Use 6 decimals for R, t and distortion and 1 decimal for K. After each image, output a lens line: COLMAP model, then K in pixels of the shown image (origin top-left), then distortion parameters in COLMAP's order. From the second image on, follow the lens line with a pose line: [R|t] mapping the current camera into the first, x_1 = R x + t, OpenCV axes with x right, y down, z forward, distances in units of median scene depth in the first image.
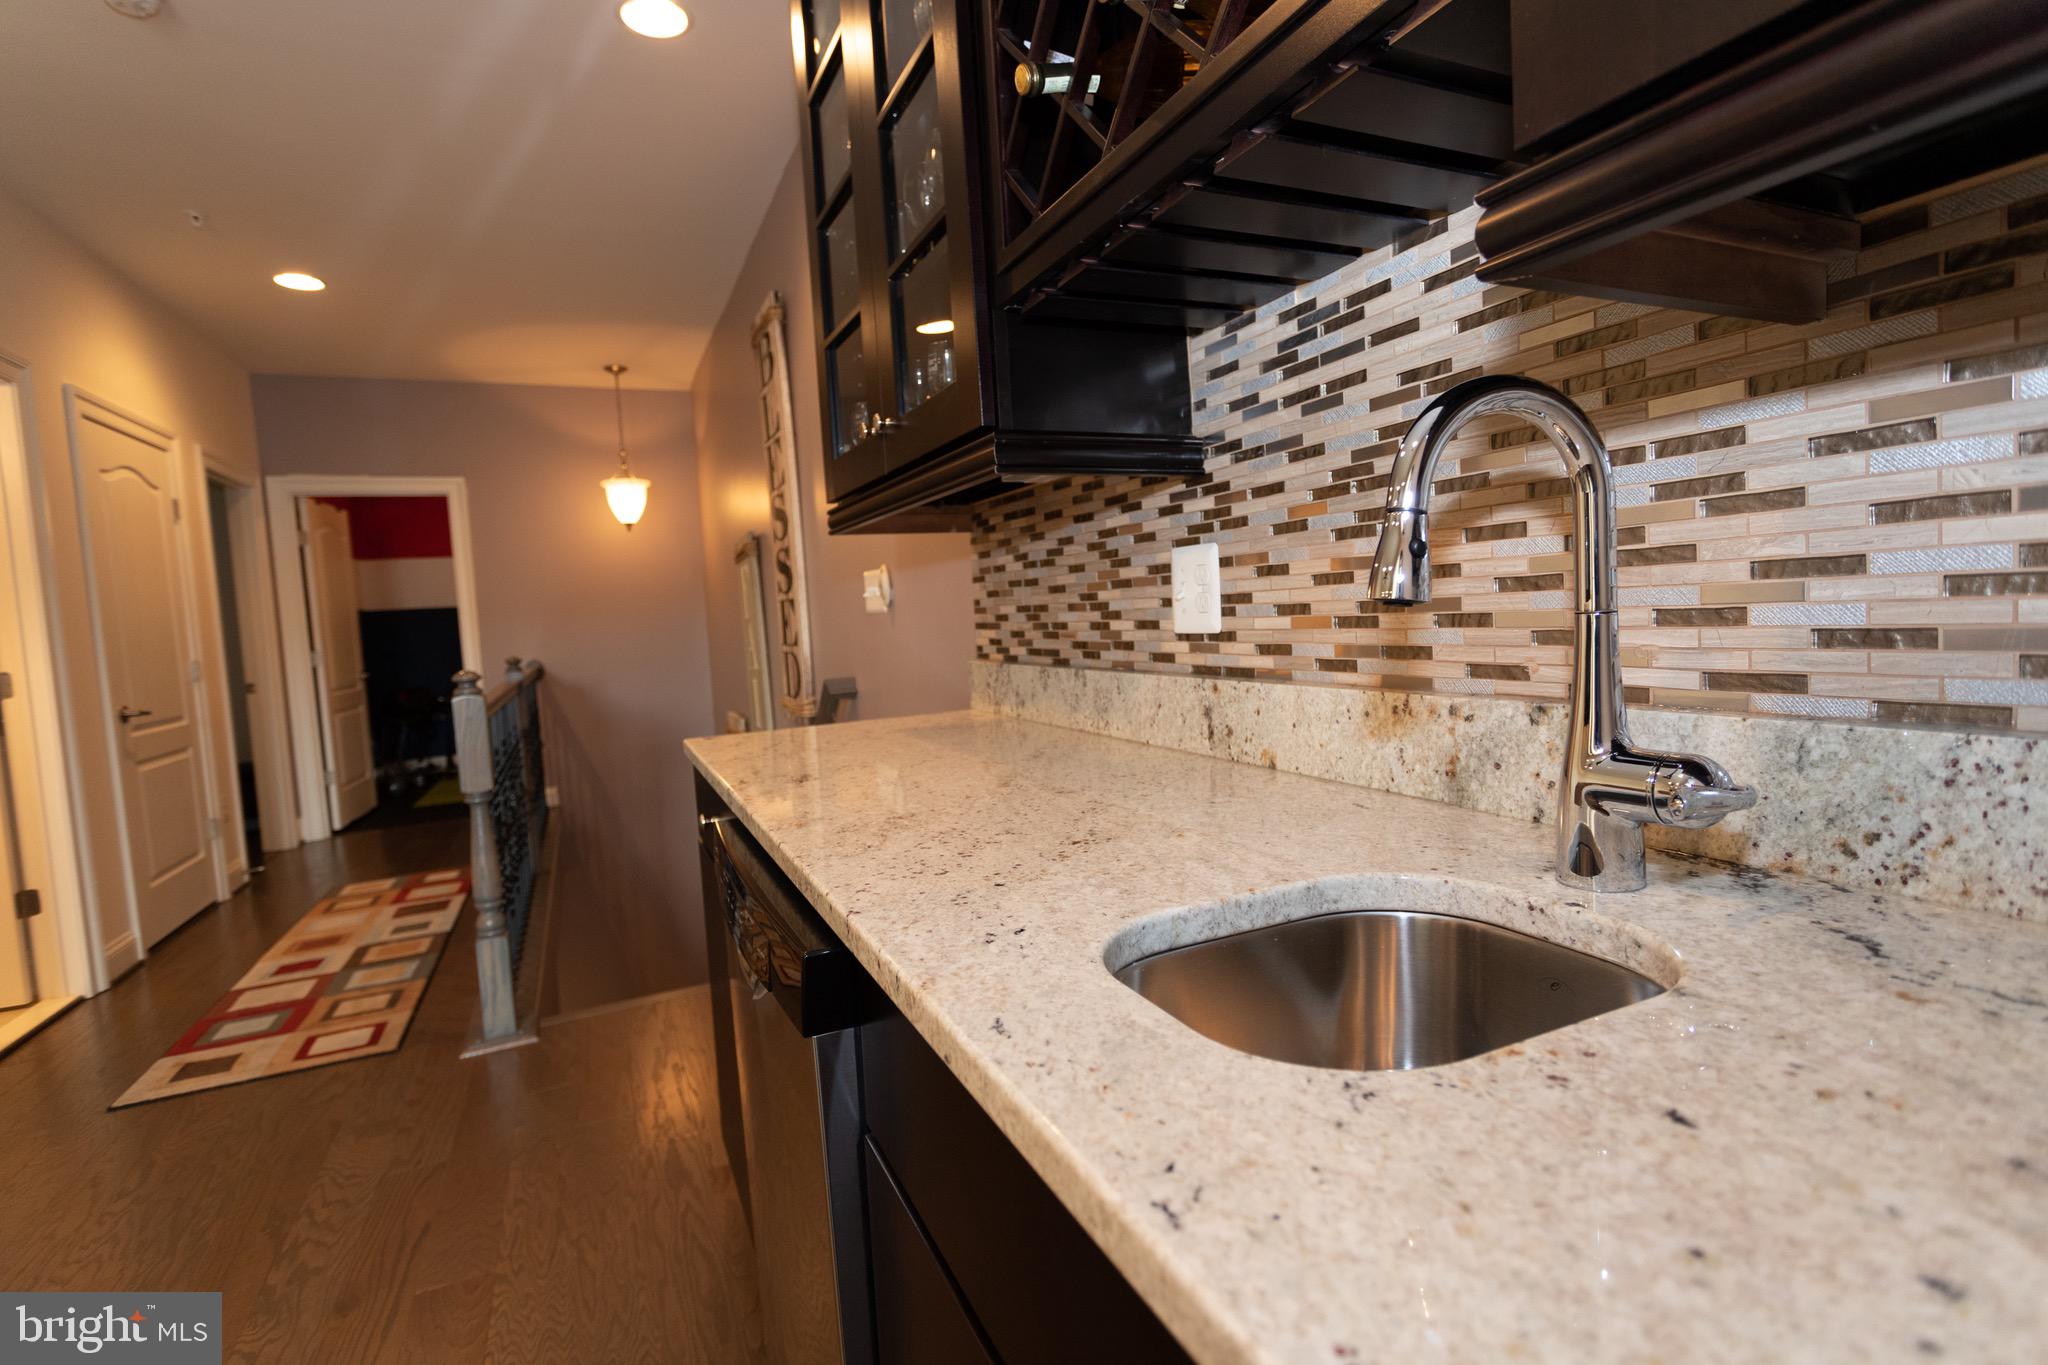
lens RADIAL K [[962.3, 0, 1024.0], [0, 962.3, 682.5], [0, 0, 1]] dist [0.001072, -0.000499]
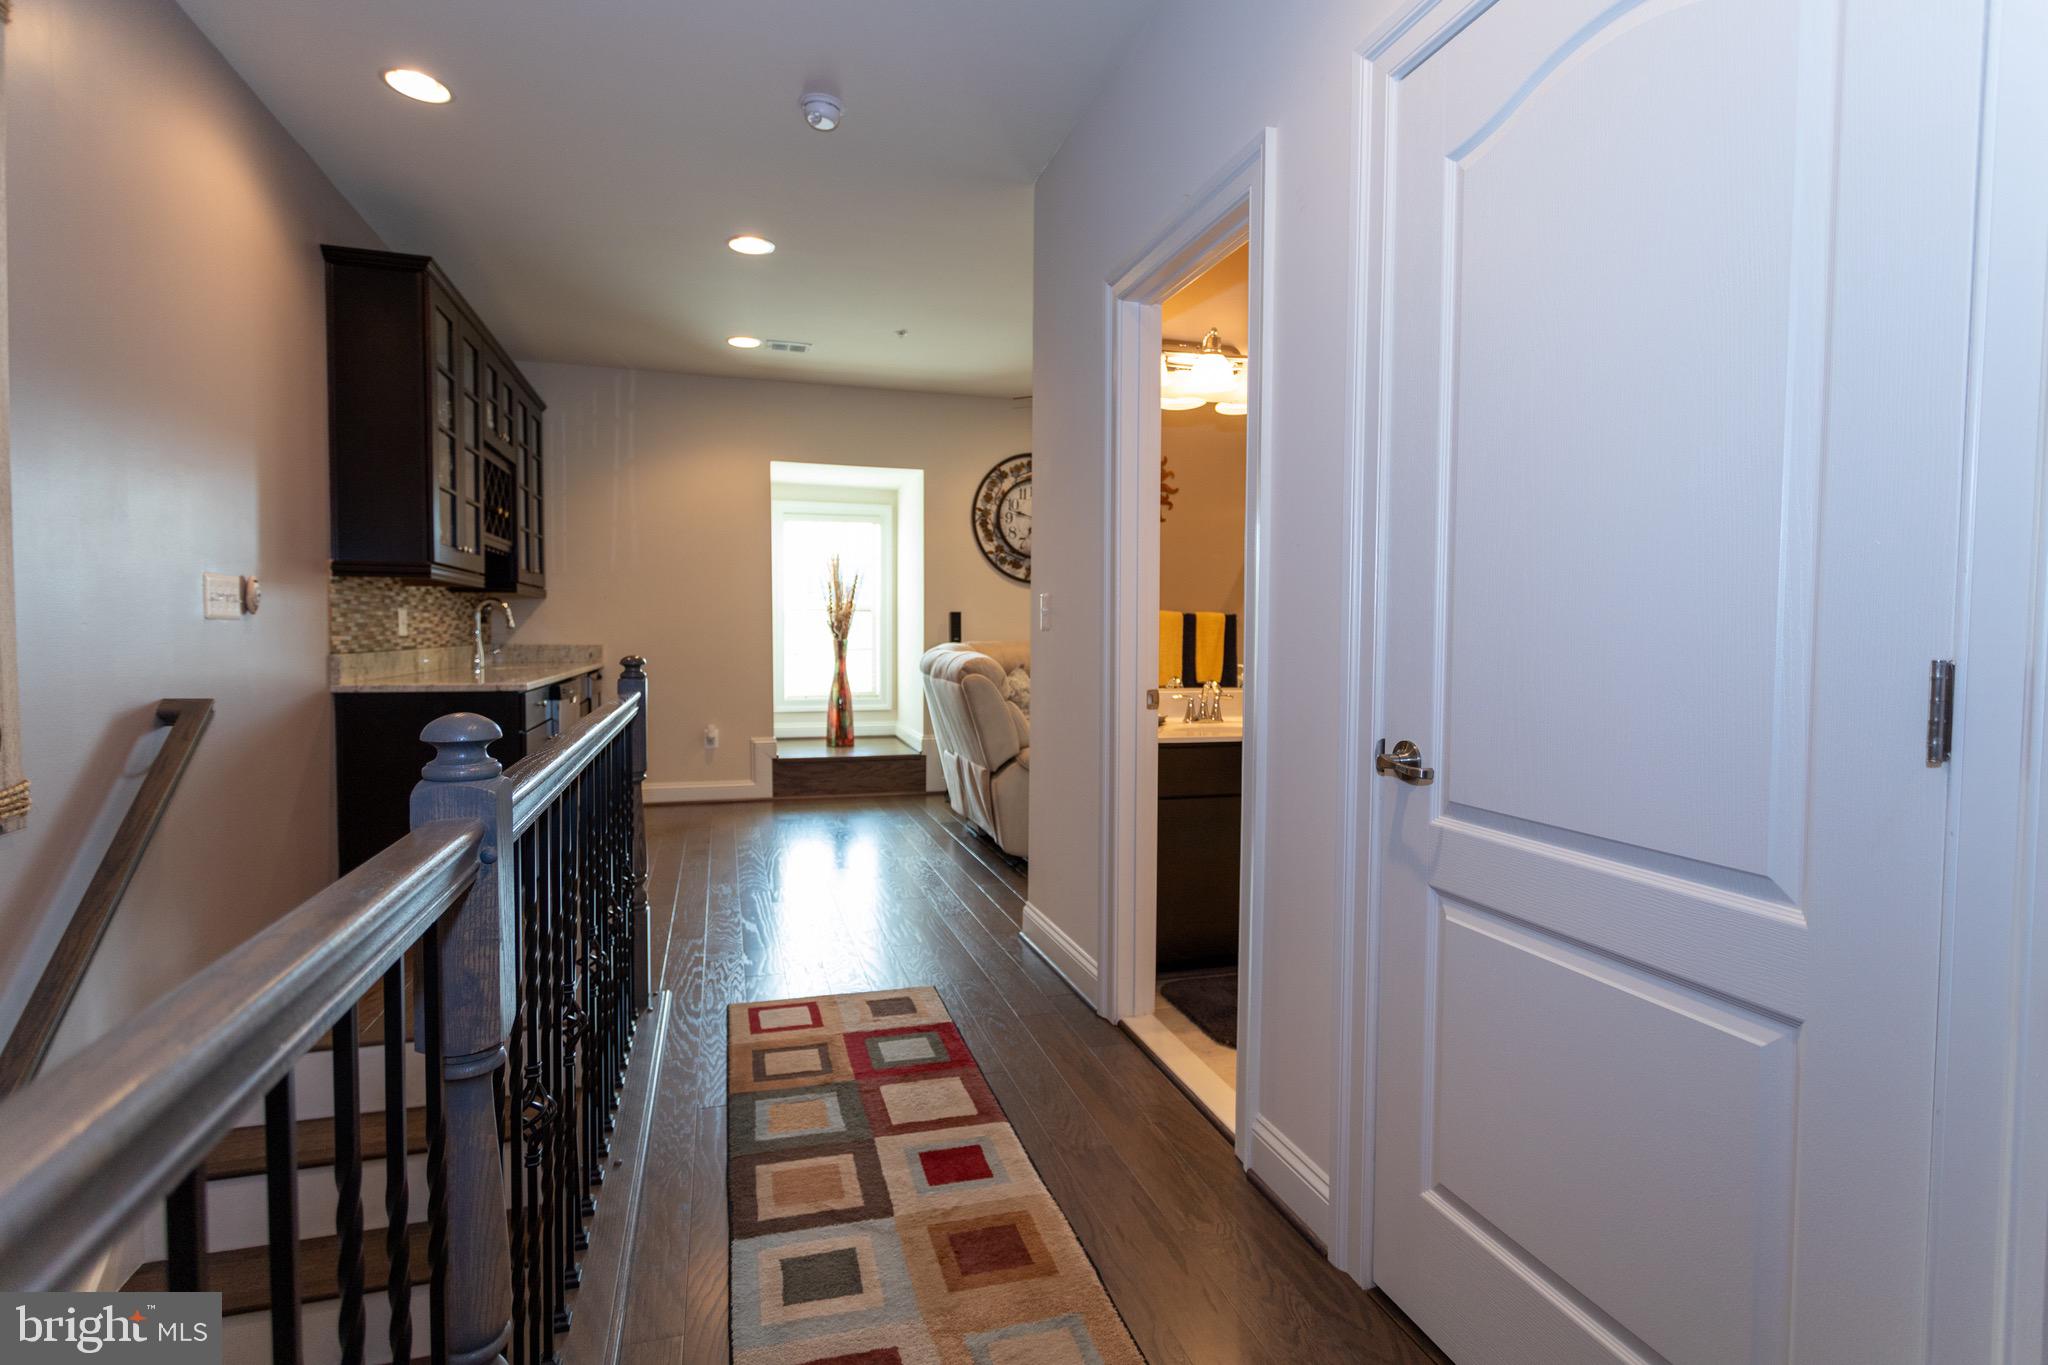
lens RADIAL K [[962.3, 0, 1024.0], [0, 962.3, 682.5], [0, 0, 1]] dist [0.001072, -0.000499]
pose [[-0.991241, 0.034554, 0.127464, -1.235724], [0.049730, 0.991783, 0.117873, -0.095846], [-0.122344, 0.123180, -0.984814, 2.163693]]
